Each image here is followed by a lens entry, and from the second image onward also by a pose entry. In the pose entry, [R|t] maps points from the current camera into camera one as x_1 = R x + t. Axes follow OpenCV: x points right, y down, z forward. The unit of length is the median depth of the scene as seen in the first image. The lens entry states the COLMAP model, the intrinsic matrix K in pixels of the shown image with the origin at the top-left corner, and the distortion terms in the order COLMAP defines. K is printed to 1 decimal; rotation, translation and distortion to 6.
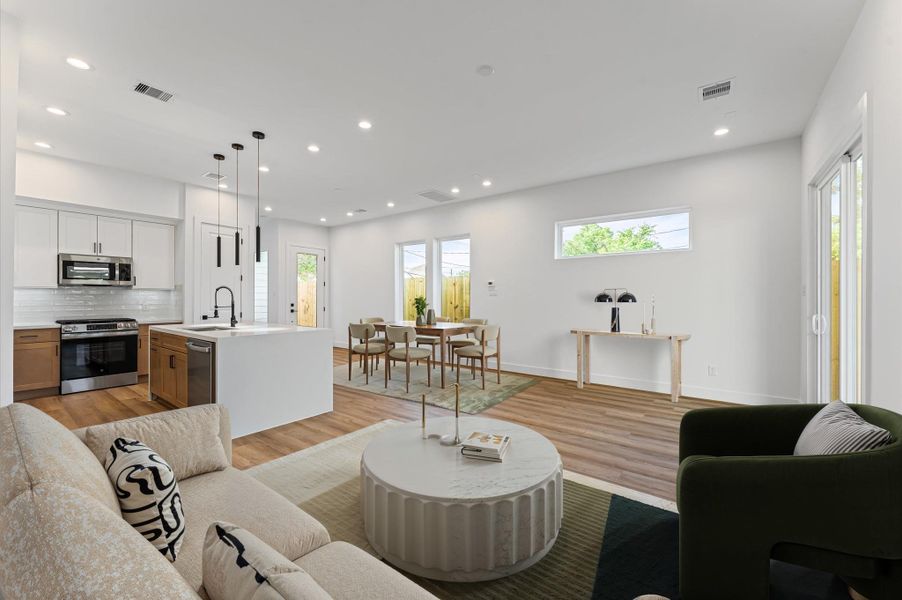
lens RADIAL K [[363.0, 0, 455.7], [0, 363.0, 298.2], [0, 0, 1]] dist [-0.003191, -0.000178]
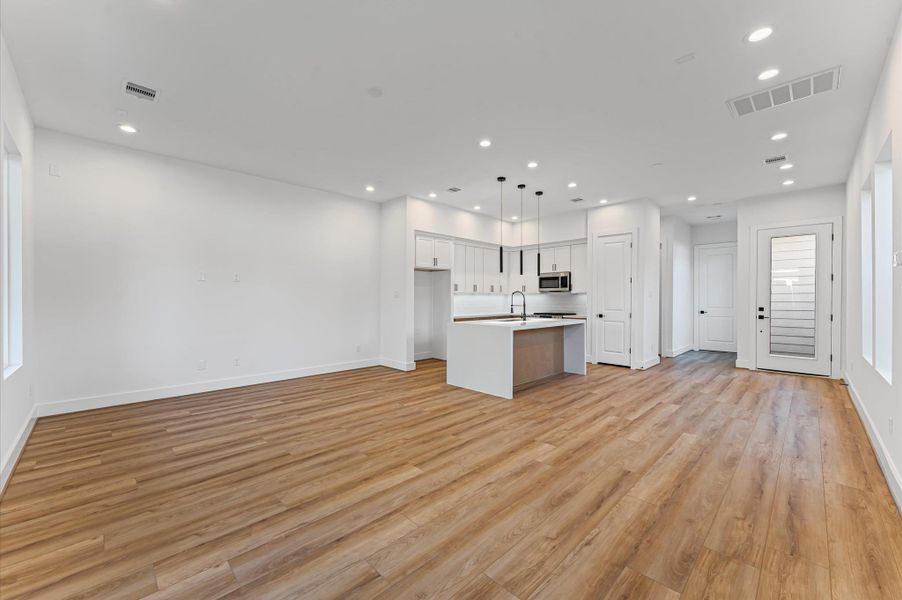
lens RADIAL K [[363.0, 0, 446.6], [0, 363.0, 299.0], [0, 0, 1]] dist [-0.003191, -0.000178]
pose [[-0.162516, -0.000675, -0.986706, 0.801960], [-0.003106, 0.999995, -0.000172, -0.000115], [0.986701, 0.003037, -0.162517, 0.983379]]
